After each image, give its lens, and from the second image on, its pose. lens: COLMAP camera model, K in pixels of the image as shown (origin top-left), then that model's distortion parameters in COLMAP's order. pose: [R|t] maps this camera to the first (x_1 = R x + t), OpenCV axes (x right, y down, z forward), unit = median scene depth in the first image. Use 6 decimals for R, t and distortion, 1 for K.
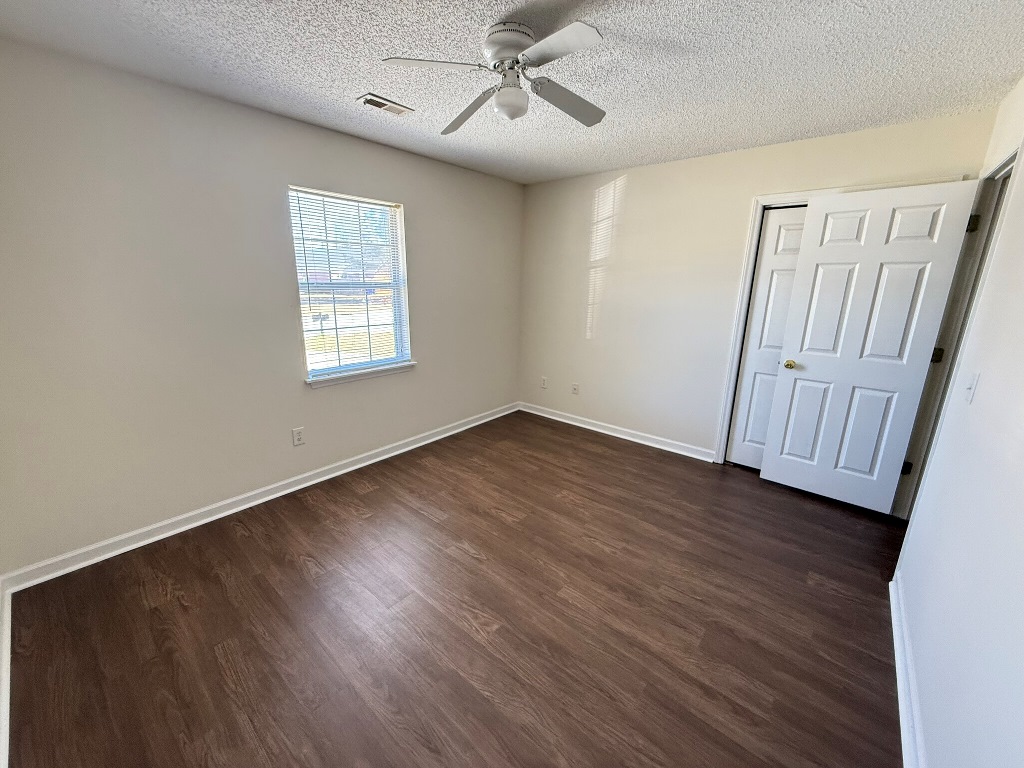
lens RADIAL K [[408.8, 0, 509.4], [0, 408.8, 386.5], [0, 0, 1]] dist [0.000181, -0.000681]
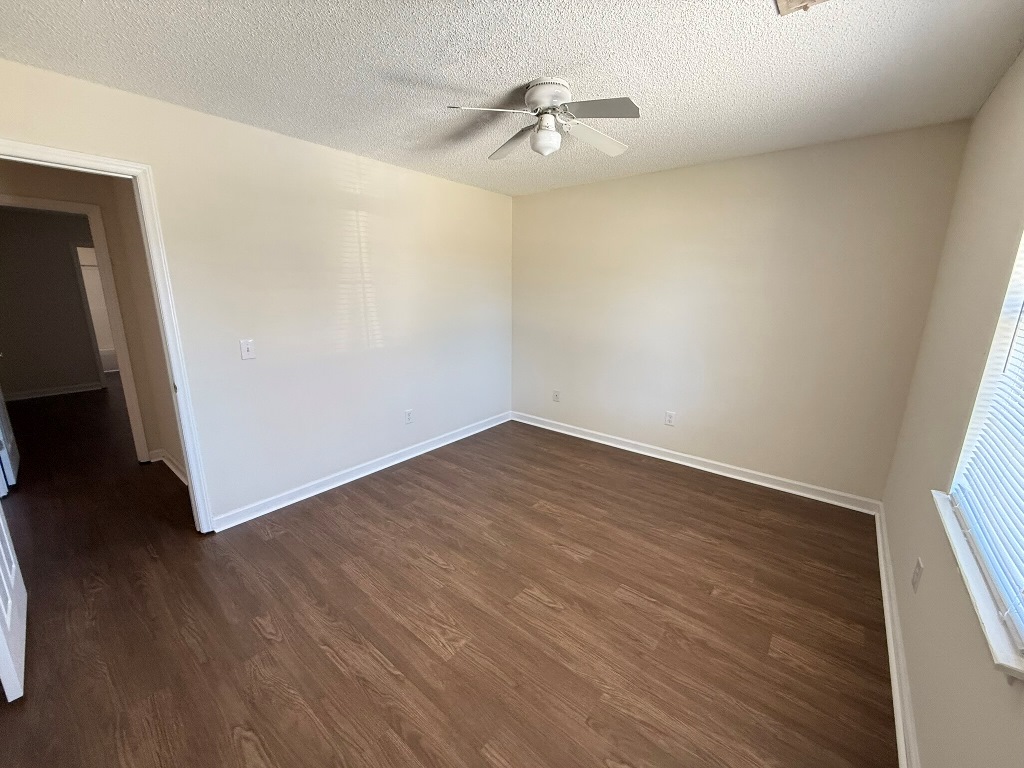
lens RADIAL K [[408.8, 0, 510.9], [0, 408.8, 387.0], [0, 0, 1]] dist [0.000181, -0.000681]
pose [[-0.999461, -0.015335, -0.029034, 0.076977], [-0.027350, 0.878100, 0.477694, -0.394472], [0.018170, 0.478231, -0.878046, 1.476709]]
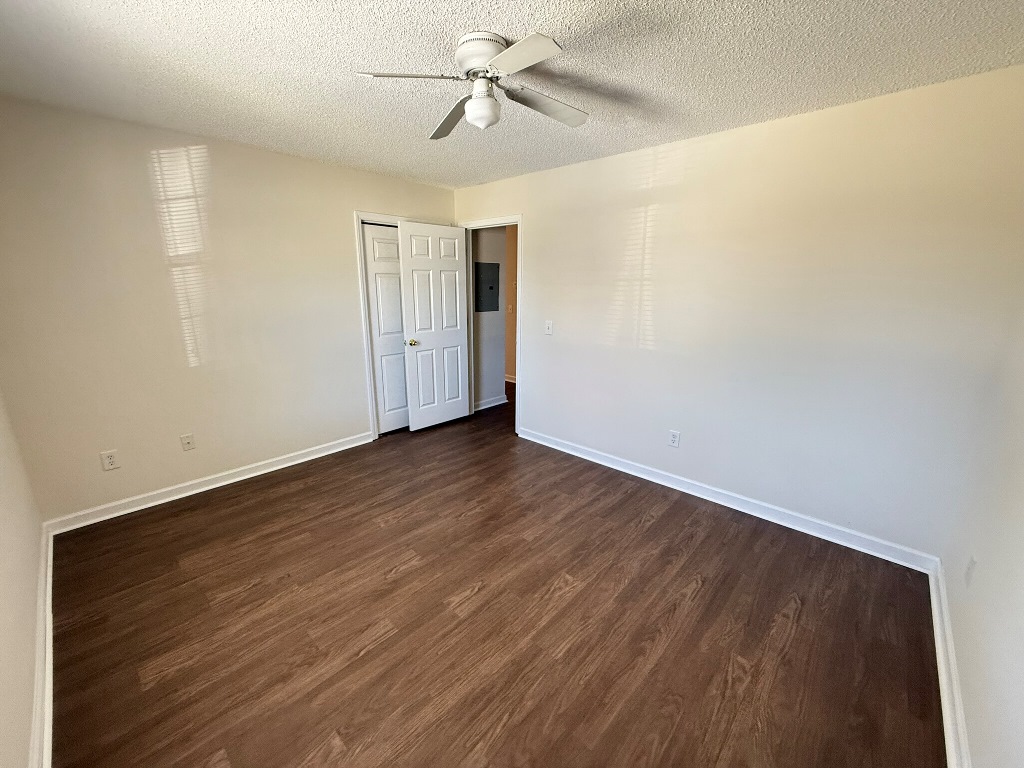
lens RADIAL K [[408.8, 0, 506.6], [0, 408.8, 386.4], [0, 0, 1]] dist [0.000181, -0.000681]
pose [[0.046974, -0.260831, 0.964241, -0.710999], [0.251340, 0.937336, 0.241309, -0.180250], [-0.966758, 0.231017, 0.109588, 0.618735]]
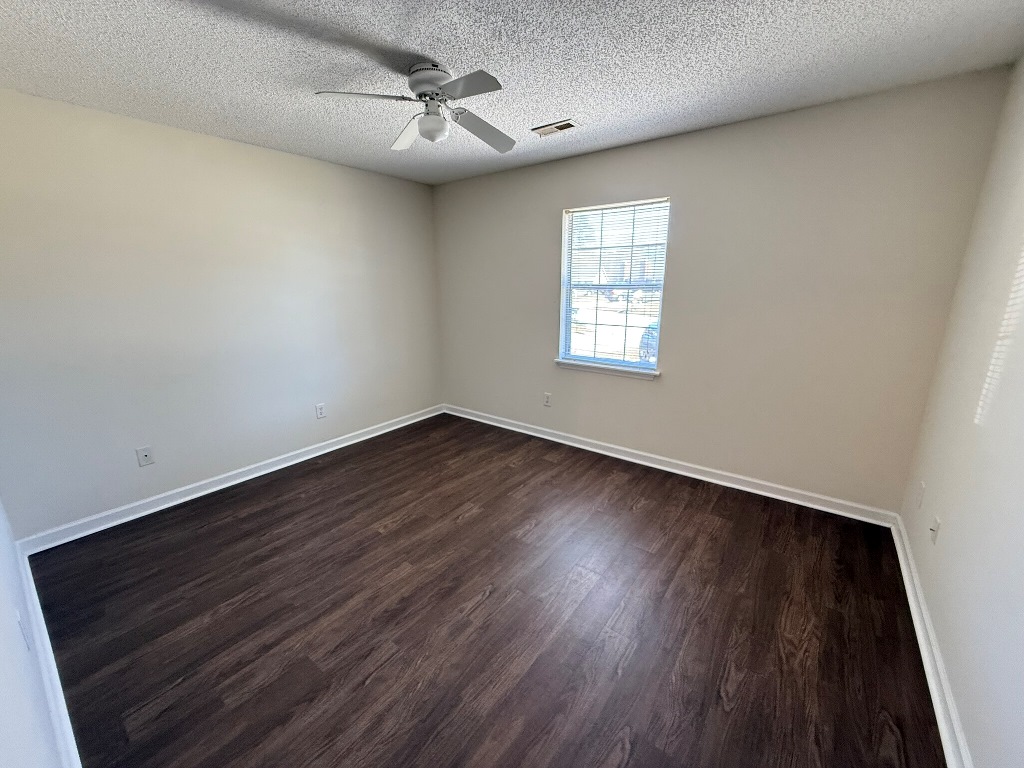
lens RADIAL K [[408.8, 0, 506.9], [0, 408.8, 387.8], [0, 0, 1]] dist [0.000181, -0.000681]
pose [[0.052696, 0.238866, -0.969622, 0.820199], [-0.247681, 0.943758, 0.219033, -0.187017], [0.967407, 0.228615, 0.108895, 0.777297]]
